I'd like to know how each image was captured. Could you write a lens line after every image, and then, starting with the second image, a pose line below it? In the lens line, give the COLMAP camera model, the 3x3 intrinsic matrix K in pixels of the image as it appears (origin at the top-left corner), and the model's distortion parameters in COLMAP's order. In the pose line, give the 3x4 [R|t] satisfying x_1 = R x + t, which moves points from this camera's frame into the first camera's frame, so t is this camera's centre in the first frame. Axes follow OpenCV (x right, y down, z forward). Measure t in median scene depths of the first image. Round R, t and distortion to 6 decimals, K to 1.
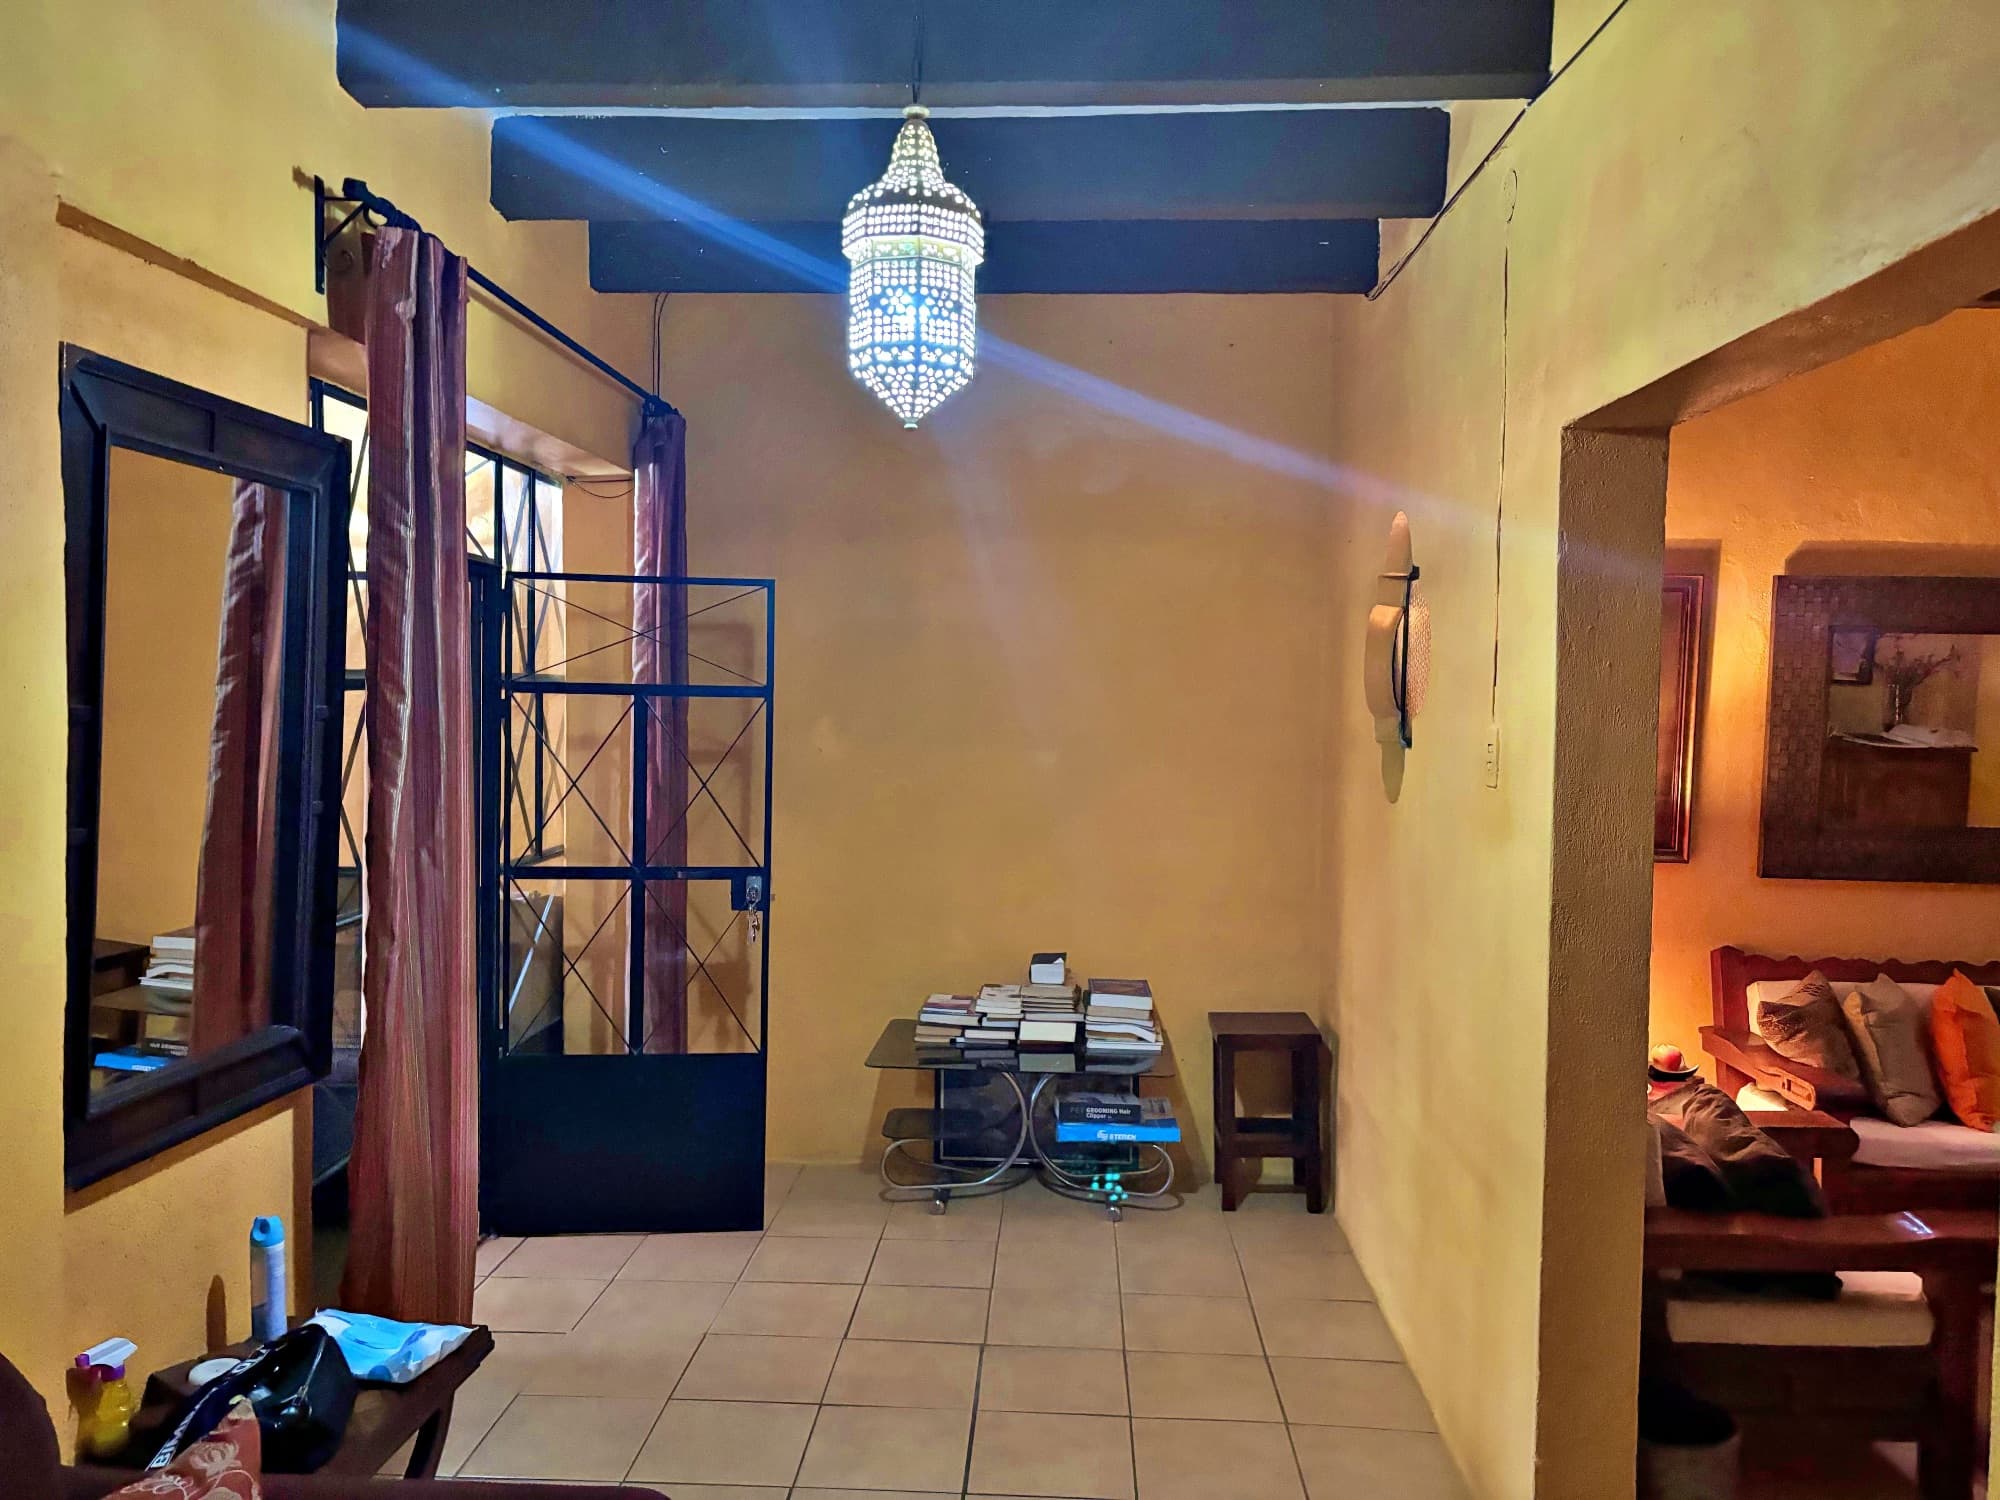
lens RADIAL K [[1542.3, 0, 1003.0], [0, 1542.3, 746.1], [0, 0, 1]] dist [0.001460, -0.003562]
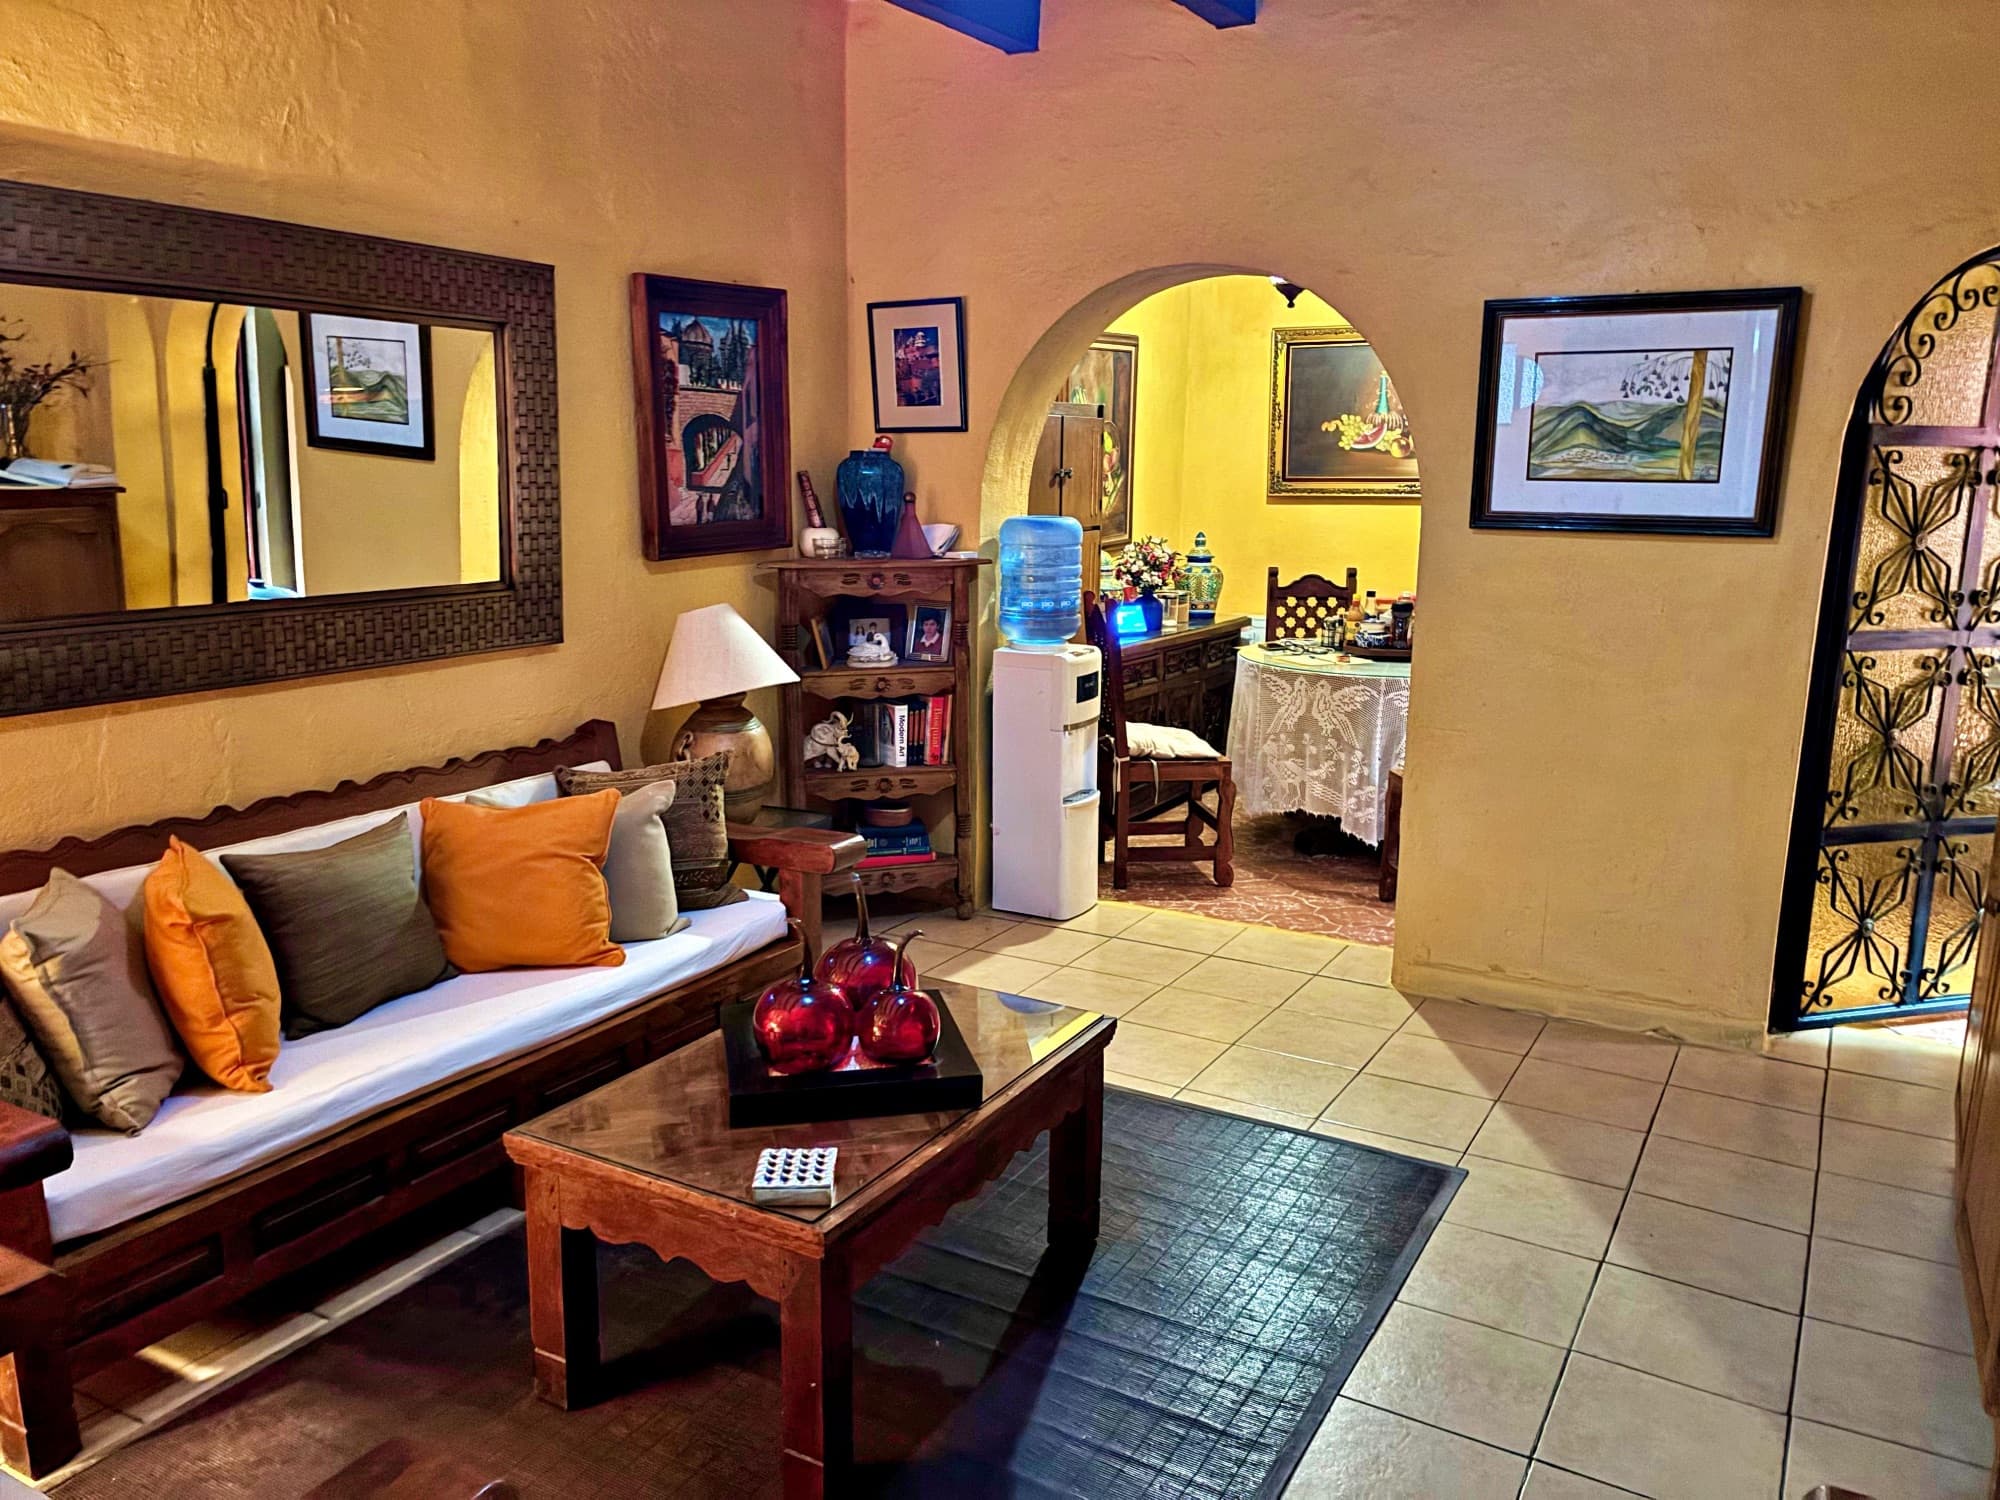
lens RADIAL K [[1542.3, 0, 998.8], [0, 1542.3, 741.6], [0, 0, 1]] dist [0.001460, -0.003562]
pose [[0.465335, -0.179486, 0.866745, 0.232794], [0.039066, 0.982435, 0.182469, 0.005135], [-0.884272, -0.051049, 0.464174, 0.405592]]
